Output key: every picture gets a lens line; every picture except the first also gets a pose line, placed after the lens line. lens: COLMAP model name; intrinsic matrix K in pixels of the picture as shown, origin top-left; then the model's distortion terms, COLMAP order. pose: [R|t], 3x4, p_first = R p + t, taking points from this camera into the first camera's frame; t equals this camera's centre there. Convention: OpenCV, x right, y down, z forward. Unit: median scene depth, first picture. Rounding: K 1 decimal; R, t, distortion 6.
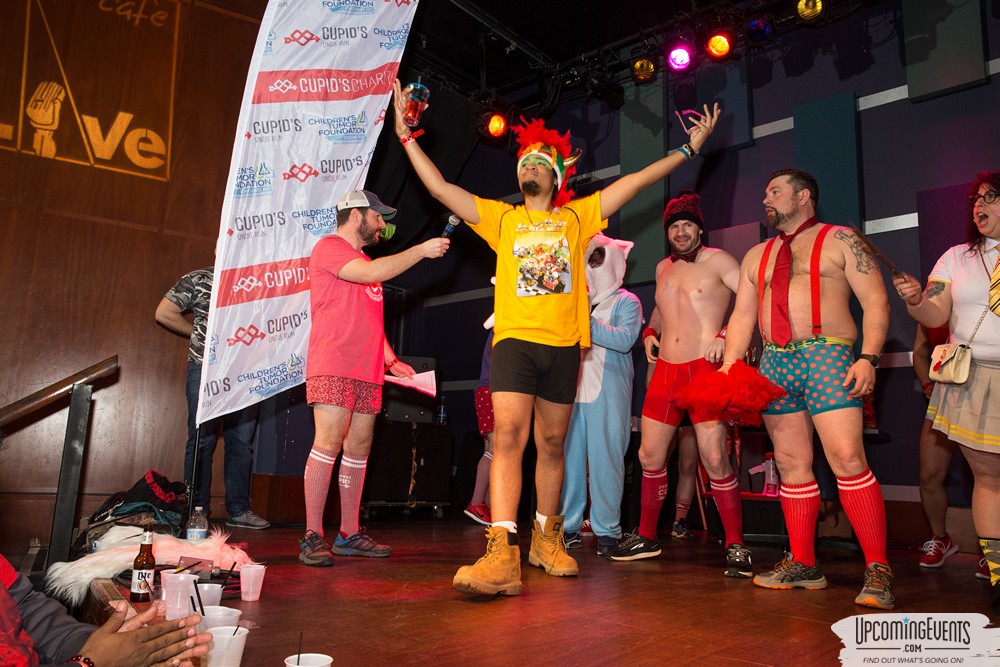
lens RADIAL K [[727.7, 0, 482.4], [0, 727.7, 320.5], [0, 0, 1]] dist [-0.066681, 0.048746]
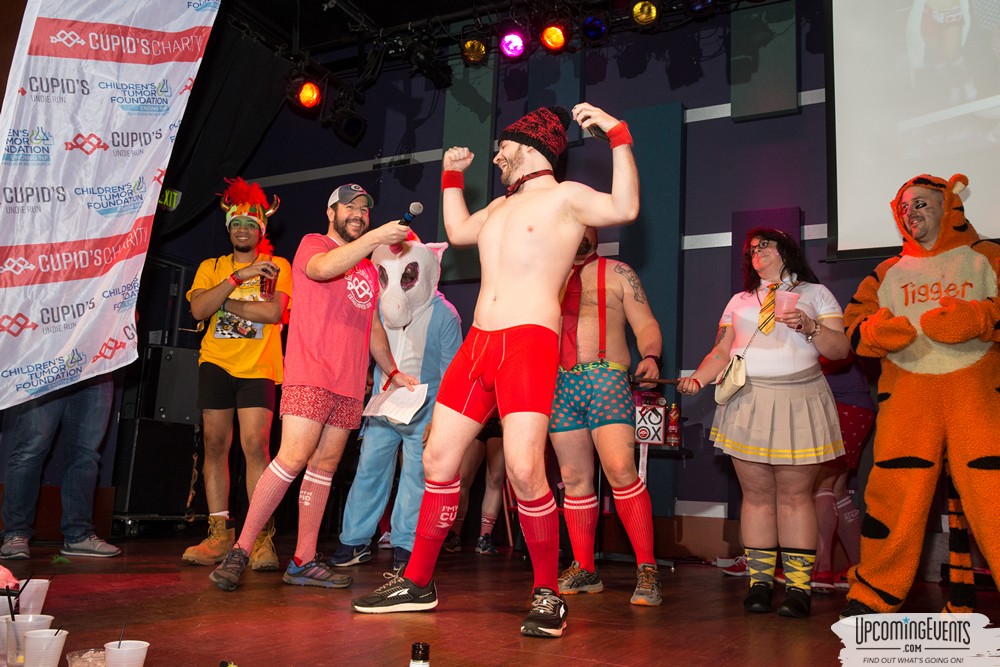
lens RADIAL K [[858.5, 0, 496.5], [0, 858.5, 314.8], [0, 0, 1]] dist [-0.037597, 0.025551]
pose [[0.964444, 0.057878, 0.257870, -0.021802], [-0.059213, 0.998242, -0.002594, -0.019452], [-0.257567, -0.012767, 0.966176, -0.130011]]
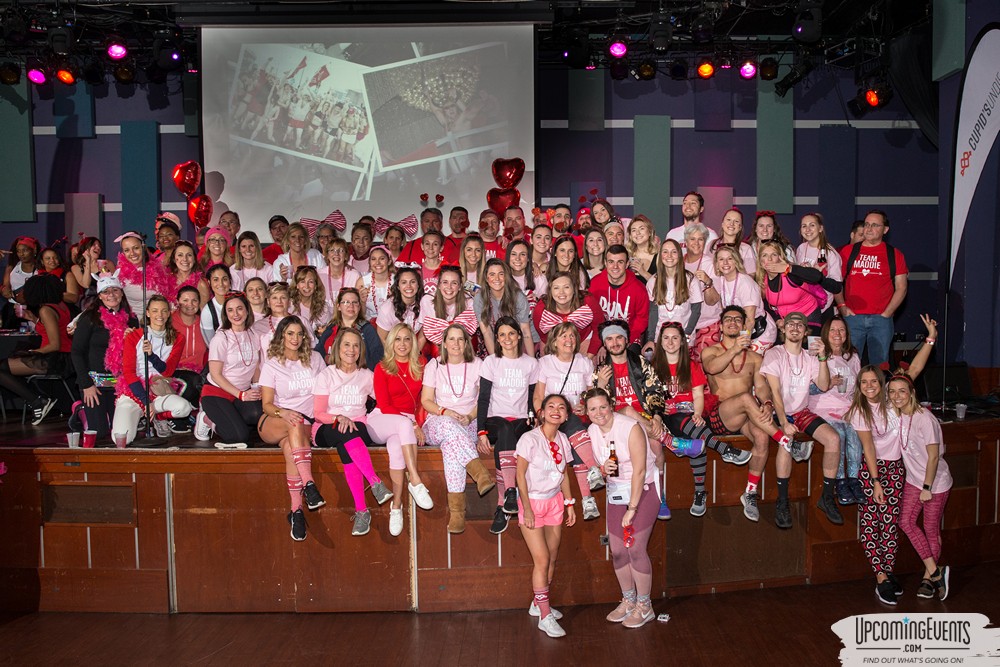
lens RADIAL K [[727.7, 0, 508.4], [0, 727.7, 340.3], [0, 0, 1]] dist [-0.066681, 0.048746]
pose [[0.705282, -0.081843, 0.704187, -0.213077], [-0.089228, 0.975166, 0.202704, -0.407807], [-0.703289, -0.205797, 0.680464, -1.452341]]
